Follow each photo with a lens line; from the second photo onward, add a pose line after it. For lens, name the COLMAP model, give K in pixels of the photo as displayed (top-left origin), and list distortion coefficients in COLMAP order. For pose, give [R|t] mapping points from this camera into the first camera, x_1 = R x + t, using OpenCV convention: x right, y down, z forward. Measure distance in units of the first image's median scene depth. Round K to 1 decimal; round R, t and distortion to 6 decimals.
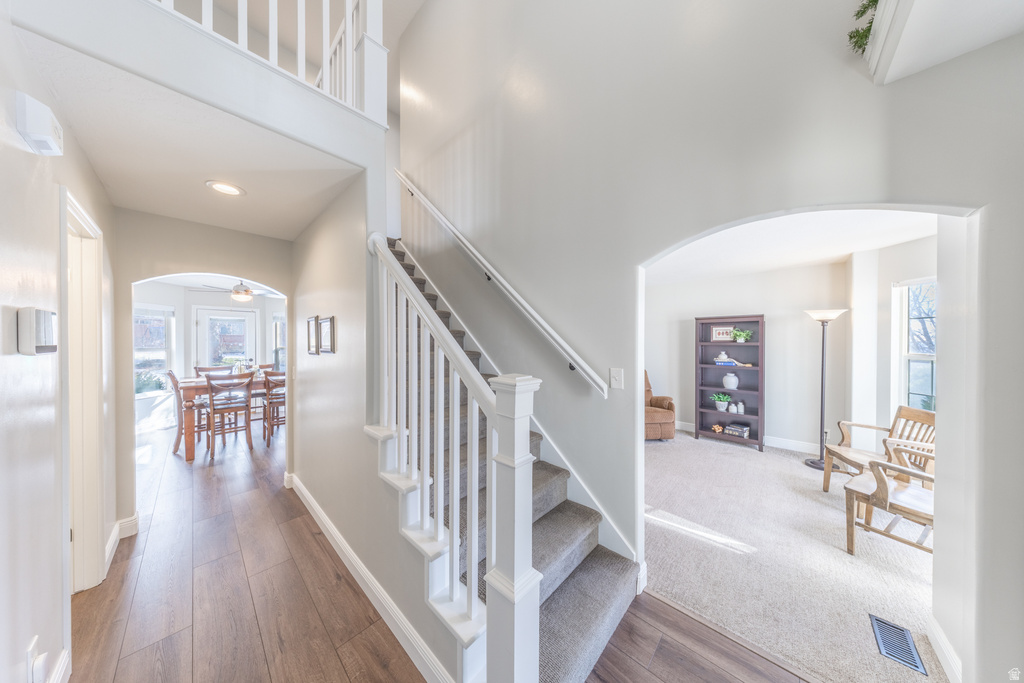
lens RADIAL K [[295.5, 0, 511.1], [0, 295.5, 344.4], [0, 0, 1]] dist [0.000497, 0.000157]
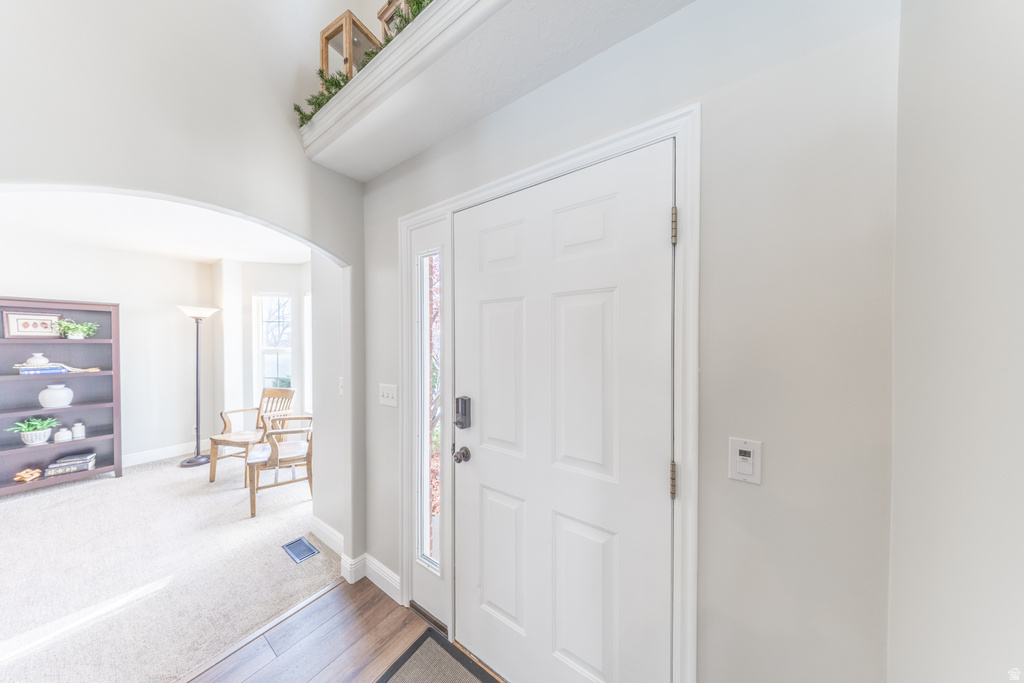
lens RADIAL K [[295.5, 0, 516.6], [0, 295.5, 345.6], [0, 0, 1]] dist [0.000497, 0.000157]
pose [[-0.148906, -0.016727, 0.988710, -0.091298], [0.004281, 0.999837, 0.017560, 0.001048], [-0.988842, 0.006848, -0.148810, 0.064811]]
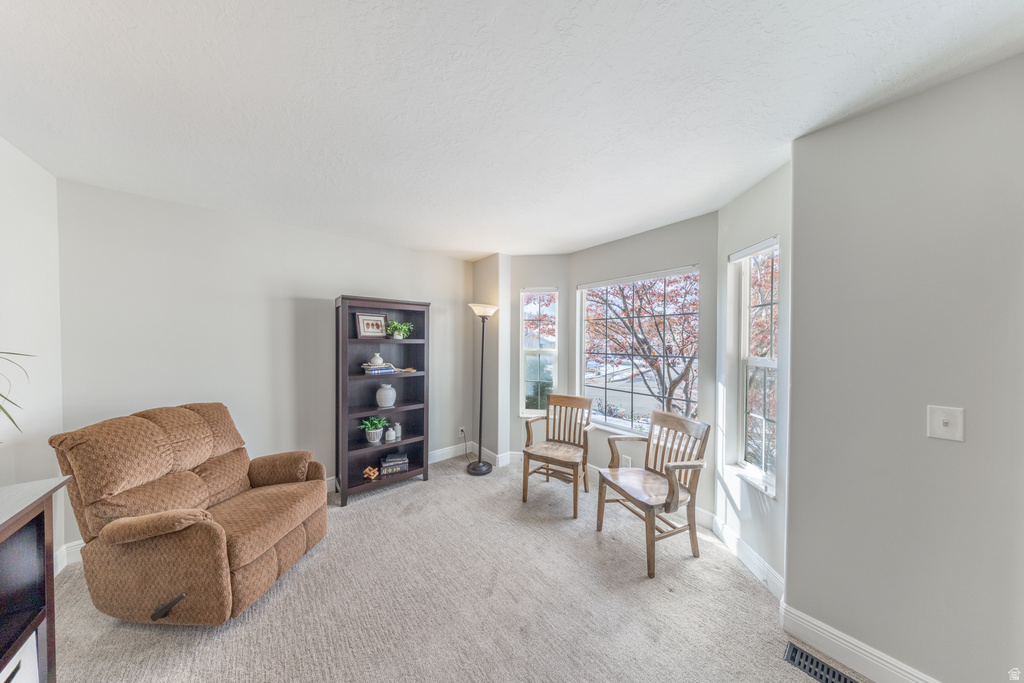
lens RADIAL K [[295.5, 0, 511.5], [0, 295.5, 340.4], [0, 0, 1]] dist [0.000497, 0.000157]
pose [[0.127206, -0.005282, 0.991862, 0.112010], [0.002569, 0.999984, 0.004995, -0.006929], [-0.991873, 0.001912, 0.127218, 0.690286]]
